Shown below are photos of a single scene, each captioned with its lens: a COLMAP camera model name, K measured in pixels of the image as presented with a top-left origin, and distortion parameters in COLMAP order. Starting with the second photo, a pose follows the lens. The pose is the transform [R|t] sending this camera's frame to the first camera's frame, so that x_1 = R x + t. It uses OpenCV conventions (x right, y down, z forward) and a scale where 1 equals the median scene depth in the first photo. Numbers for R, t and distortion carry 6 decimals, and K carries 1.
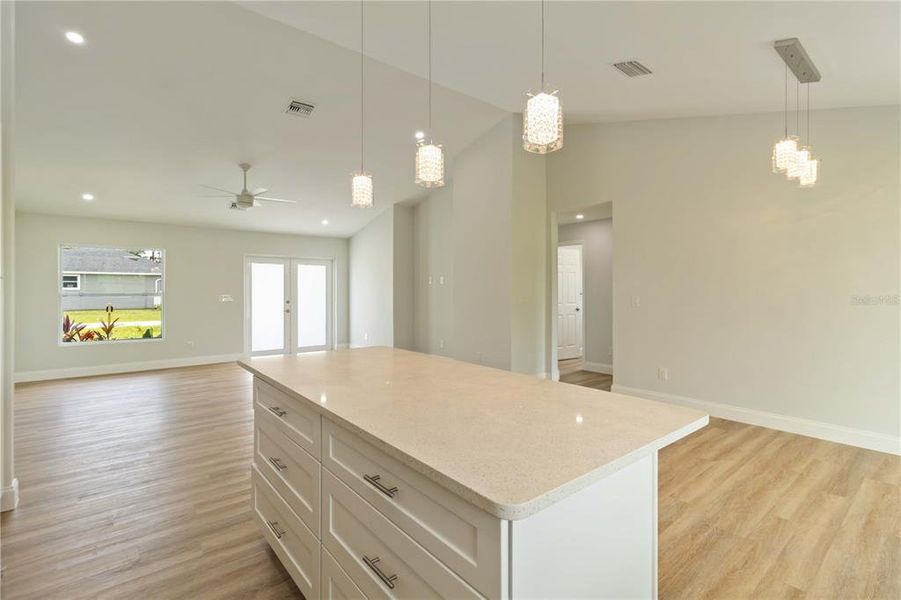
lens RADIAL K [[420.2, 0, 462.1], [0, 420.2, 290.4], [0, 0, 1]] dist [0.002630, 0.000191]
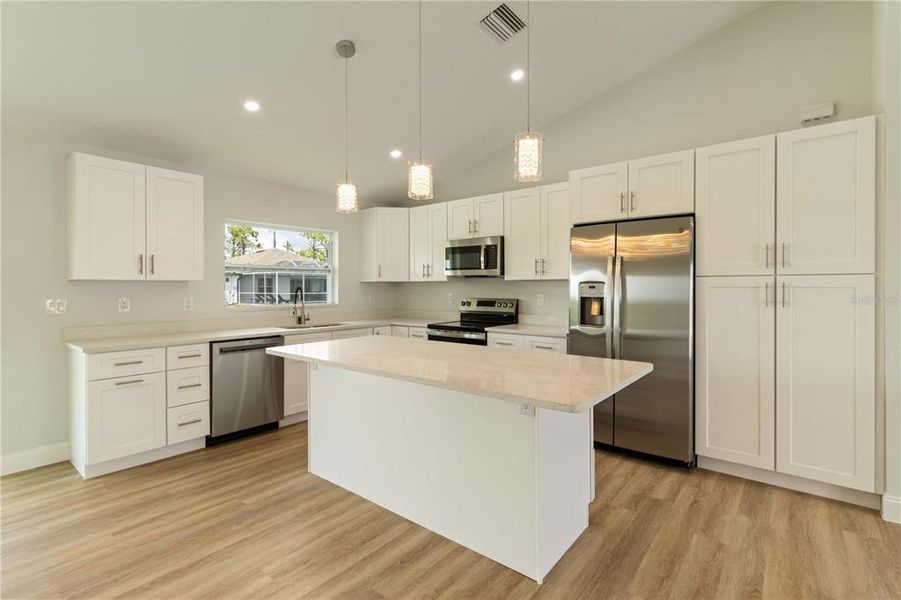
lens RADIAL K [[420.2, 0, 457.4], [0, 420.2, 288.7], [0, 0, 1]] dist [0.002630, 0.000191]
pose [[-0.981697, 0.004603, -0.190394, 0.011977], [0.003678, 0.999980, 0.005210, -0.000420], [0.190414, 0.004414, -0.981694, 0.529566]]
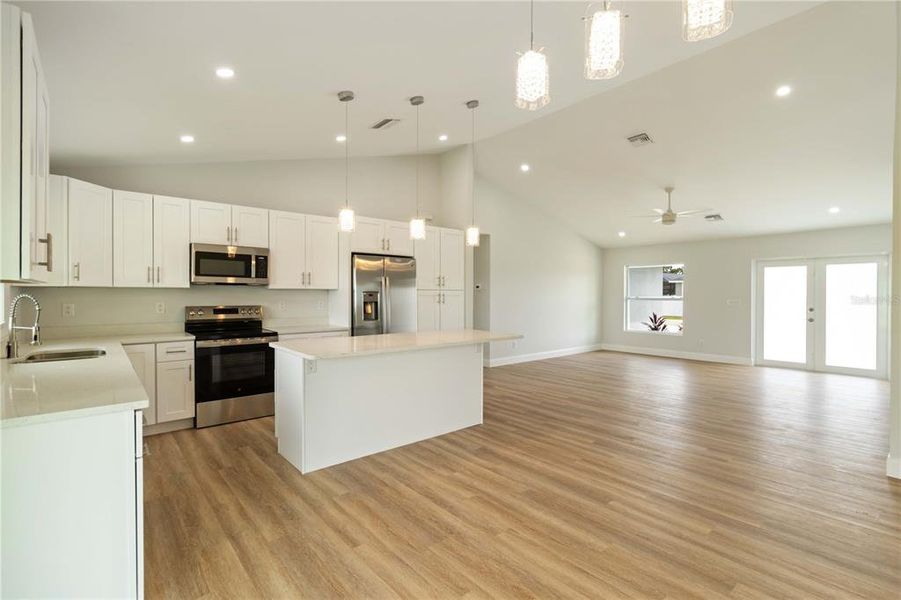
lens RADIAL K [[420.2, 0, 463.6], [0, 420.2, 295.2], [0, 0, 1]] dist [0.002630, 0.000191]
pose [[0.017984, 0.004718, -0.999827, 0.444948], [-0.004303, 0.999980, 0.004641, -0.002776], [0.999829, 0.004219, 0.018004, 0.285205]]
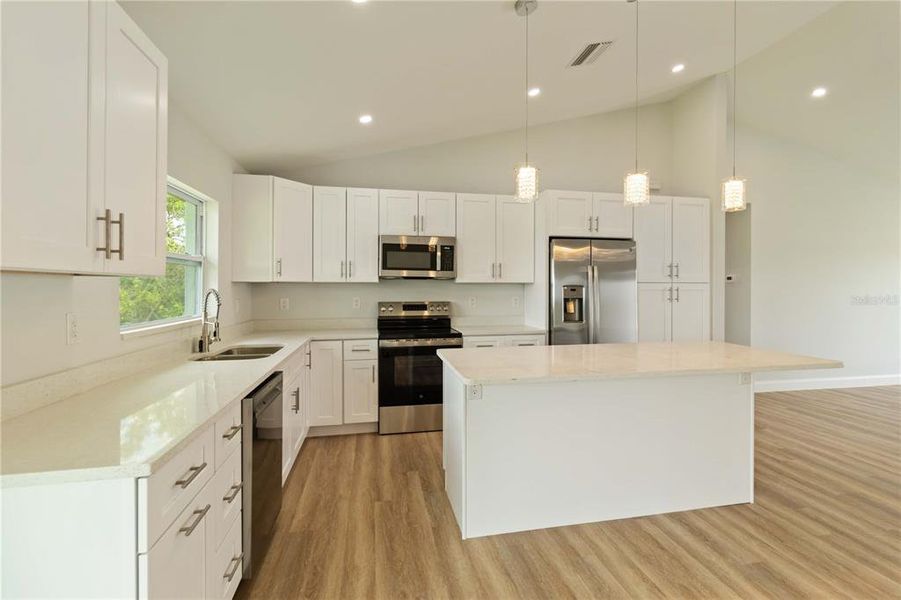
lens RADIAL K [[420.2, 0, 461.0], [0, 420.2, 292.9], [0, 0, 1]] dist [0.002630, 0.000191]
pose [[-0.476164, 0.011346, -0.879283, 0.305003], [-0.000531, 0.999913, 0.013191, -0.002299], [0.879357, 0.006748, -0.476116, 0.275662]]
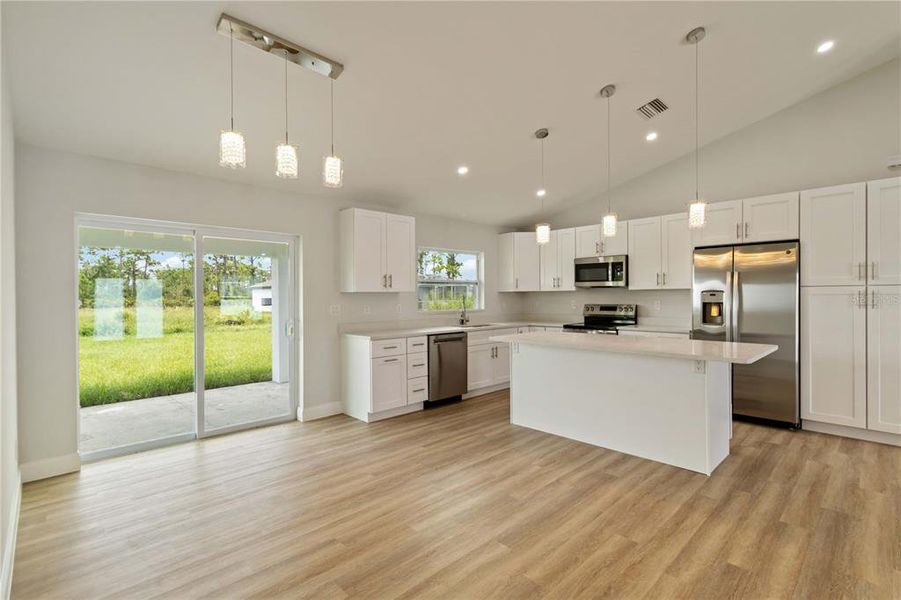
lens RADIAL K [[420.2, 0, 460.3], [0, 420.2, 298.7], [0, 0, 1]] dist [0.002630, 0.000191]
pose [[-0.997074, 0.010598, -0.075707, 0.170372], [0.010074, 0.999923, 0.007305, -0.001671], [0.075779, 0.006521, -0.997103, 0.668341]]
